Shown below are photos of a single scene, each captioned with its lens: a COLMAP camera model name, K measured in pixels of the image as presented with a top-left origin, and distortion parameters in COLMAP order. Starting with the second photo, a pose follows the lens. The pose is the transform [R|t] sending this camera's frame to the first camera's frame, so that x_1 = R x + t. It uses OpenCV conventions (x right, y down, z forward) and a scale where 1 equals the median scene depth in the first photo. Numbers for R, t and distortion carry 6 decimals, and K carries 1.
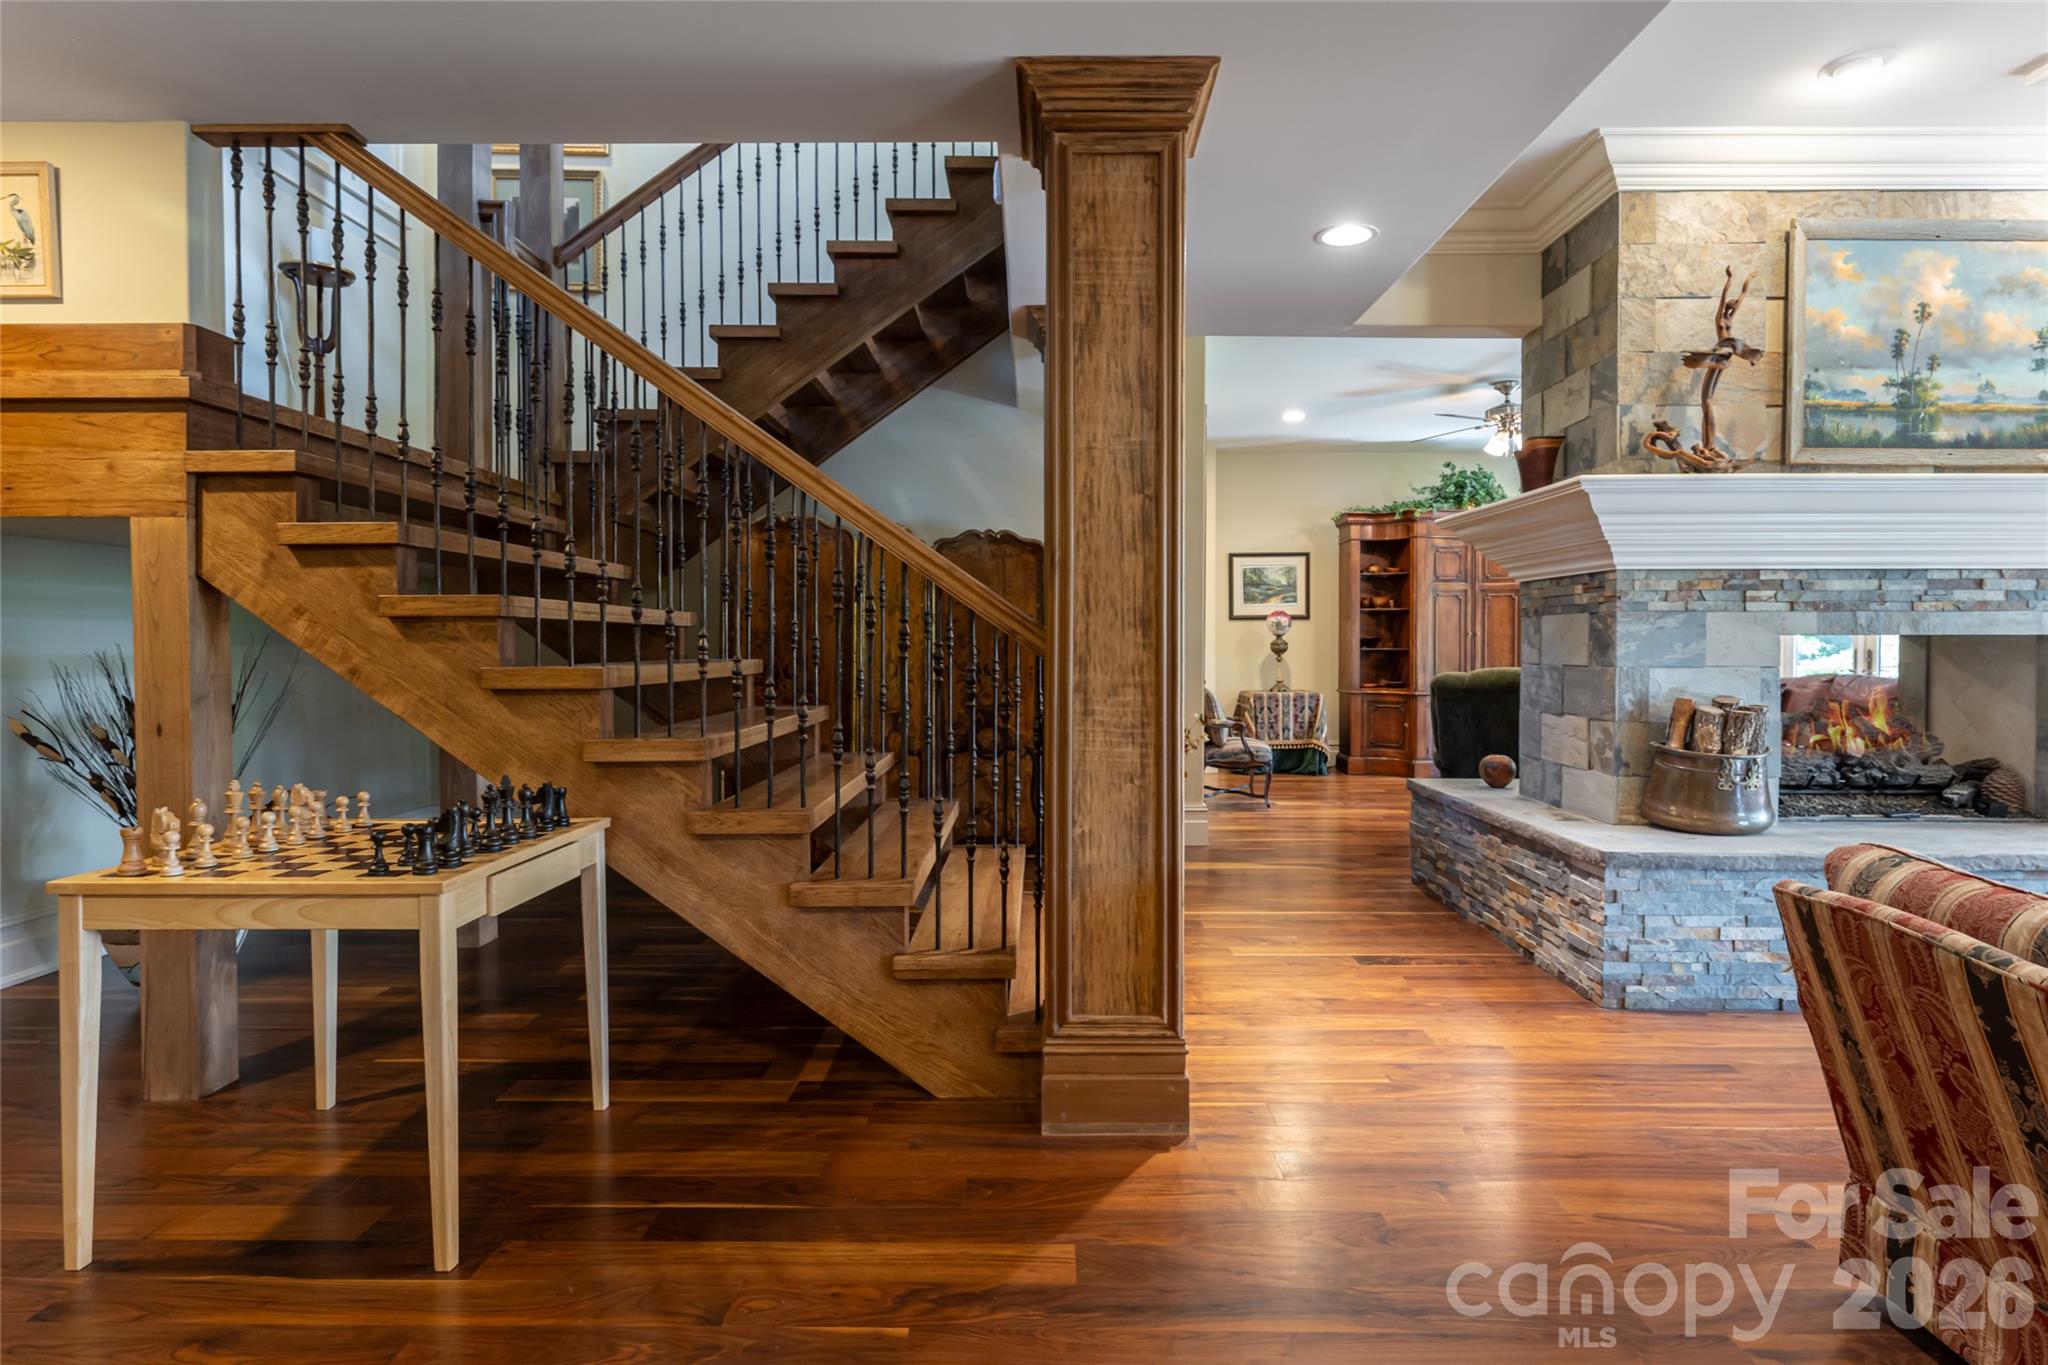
lens RADIAL K [[1074.8, 0, 1029.0], [0, 1074.8, 665.1], [0, 0, 1]] dist [-0.000874, 0.000575]
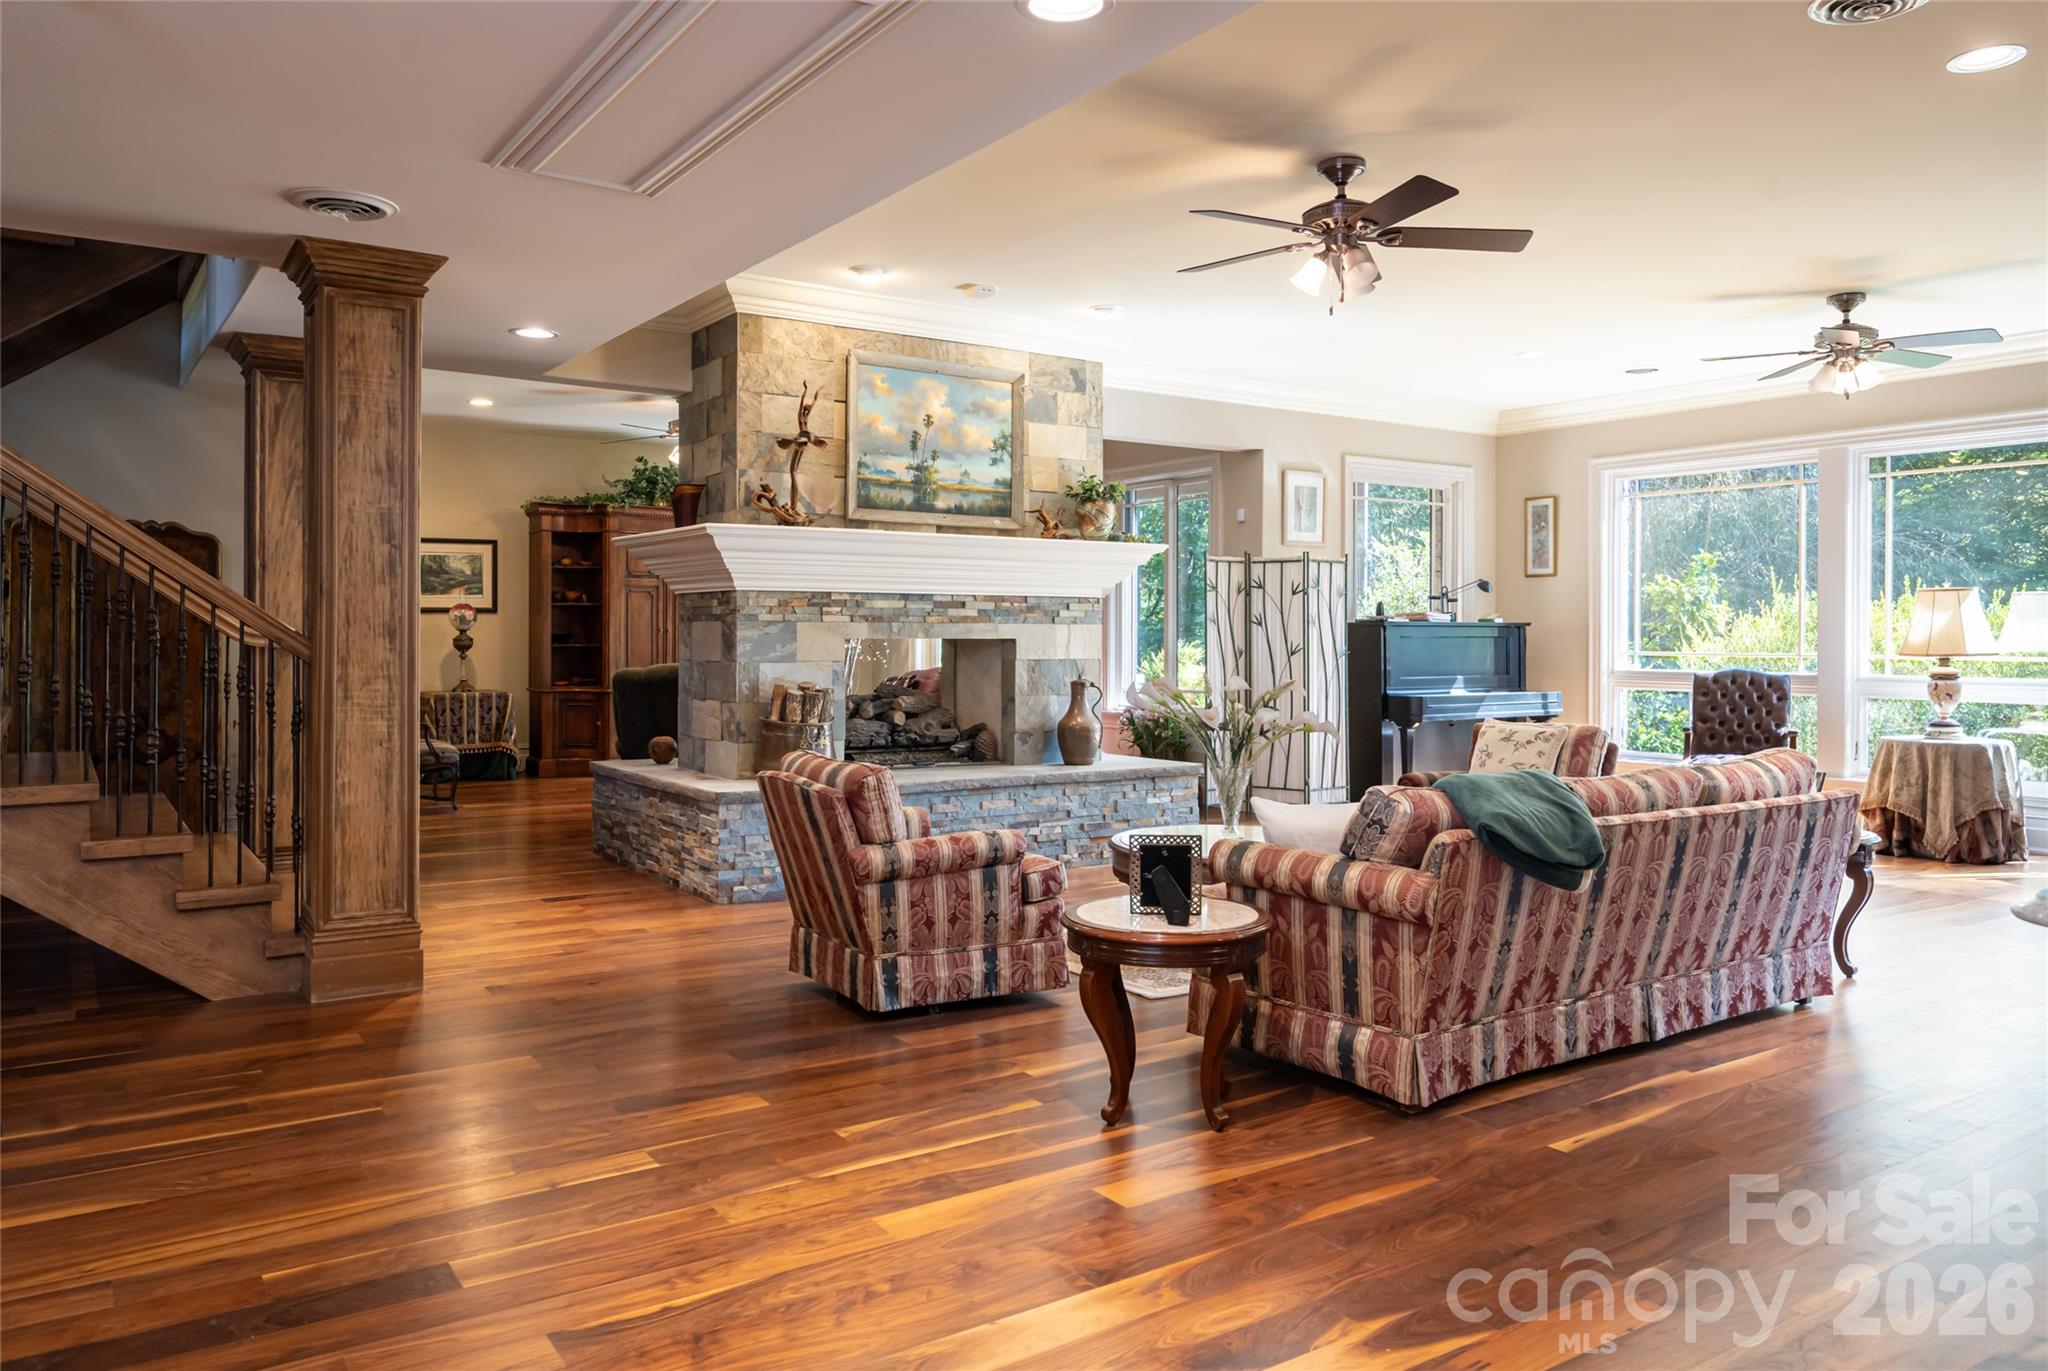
lens RADIAL K [[1383.0, 0, 991.4], [0, 1383.0, 630.3], [0, 0, 1]] dist [-0.006229, 0.002860]
pose [[0.823534, 0.006005, 0.567234, -0.175409], [0.007074, 0.999758, -0.020854, 0.000136], [-0.567222, 0.021187, 0.823292, -0.612521]]
